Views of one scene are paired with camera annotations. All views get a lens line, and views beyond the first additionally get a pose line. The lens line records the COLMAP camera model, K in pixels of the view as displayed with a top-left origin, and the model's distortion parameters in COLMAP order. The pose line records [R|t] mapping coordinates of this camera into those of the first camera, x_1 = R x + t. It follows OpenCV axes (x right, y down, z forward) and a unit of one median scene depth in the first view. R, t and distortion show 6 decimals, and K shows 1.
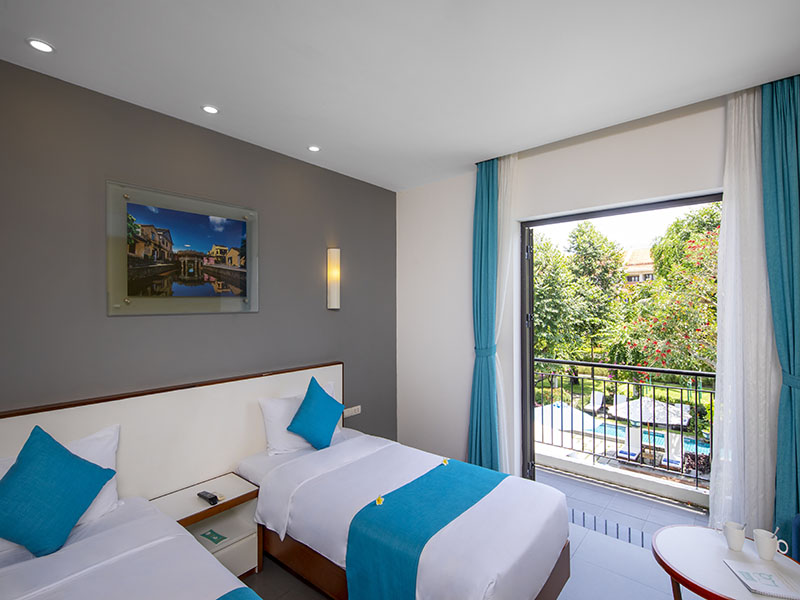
lens RADIAL K [[389.6, 0, 400.0], [0, 389.6, 300.0], [0, 0, 1]] dist [0.001149, -0.000007]
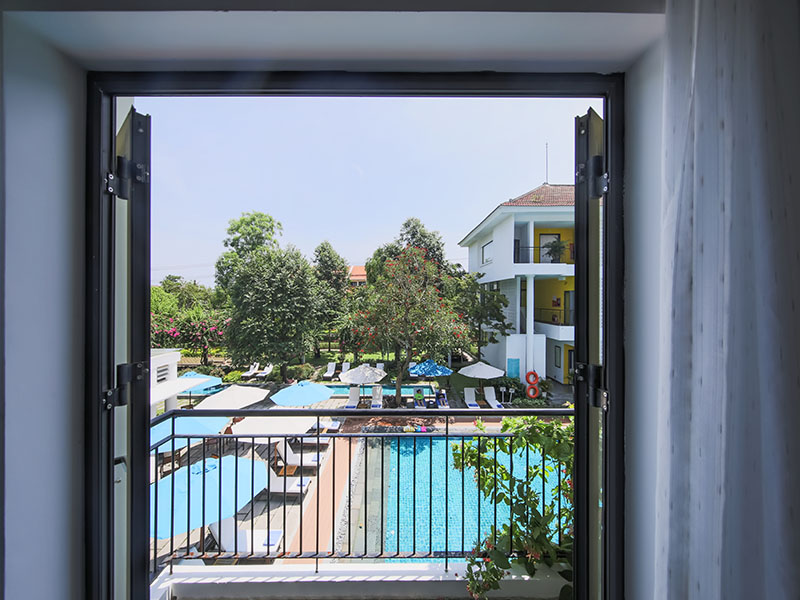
lens RADIAL K [[236.4, 0, 390.1], [0, 236.4, 307.7], [0, 0, 1]] dist [0.000282, 0.000003]
pose [[0.763109, -0.015652, 0.646080, 0.144733], [-0.020766, 0.998597, 0.048720, -0.013087], [-0.645936, -0.050595, 0.761713, 0.276885]]
